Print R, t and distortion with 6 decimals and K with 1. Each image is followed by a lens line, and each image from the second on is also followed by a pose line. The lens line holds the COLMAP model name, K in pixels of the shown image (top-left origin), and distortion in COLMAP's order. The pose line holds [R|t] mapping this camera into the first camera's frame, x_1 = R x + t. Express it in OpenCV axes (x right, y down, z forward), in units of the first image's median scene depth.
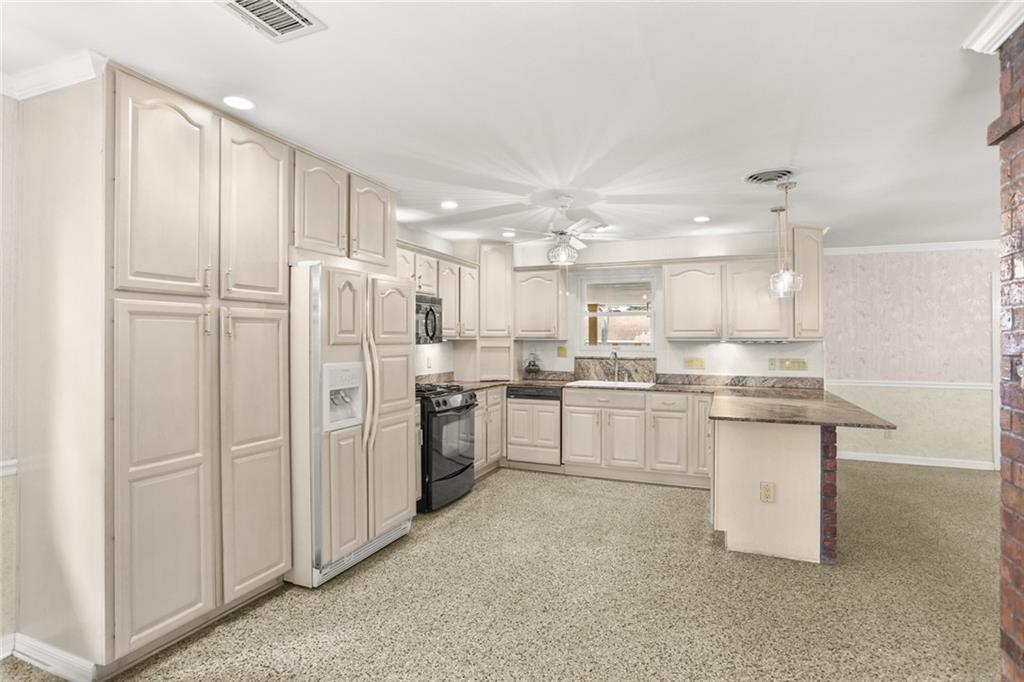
lens RADIAL K [[514.8, 0, 499.2], [0, 514.8, 329.7], [0, 0, 1]] dist [-0.059166, 0.034538]
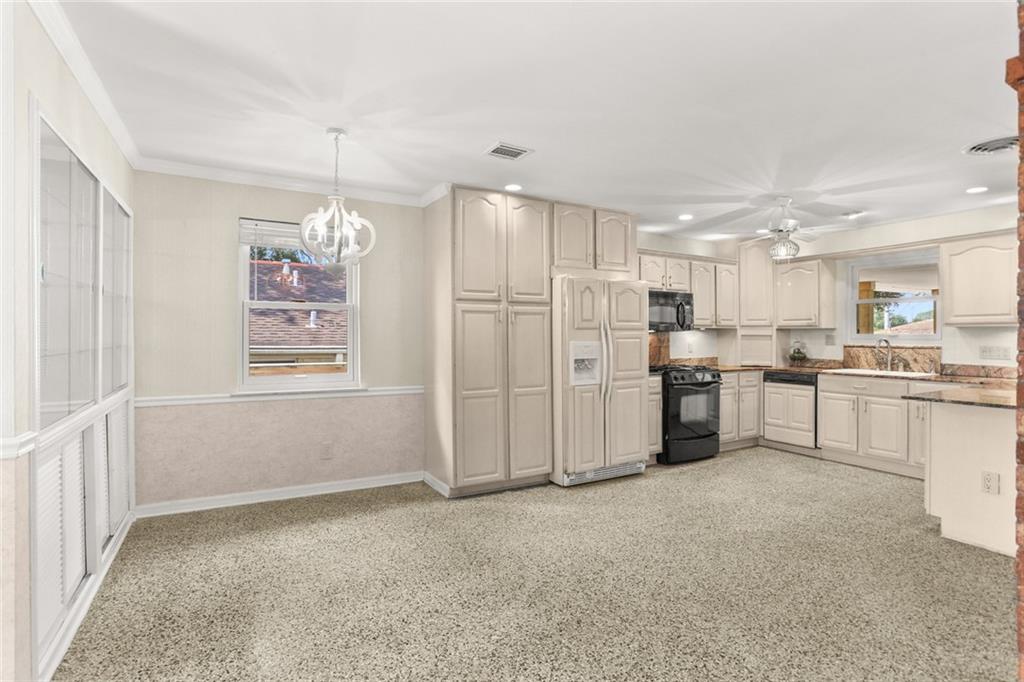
lens RADIAL K [[514.8, 0, 499.2], [0, 514.8, 329.7], [0, 0, 1]] dist [-0.059166, 0.034538]
pose [[0.780923, -0.008075, -0.624575, 0.316480], [0.011459, 0.999933, 0.001399, 0.018906], [0.624522, -0.008249, 0.780964, -0.235080]]
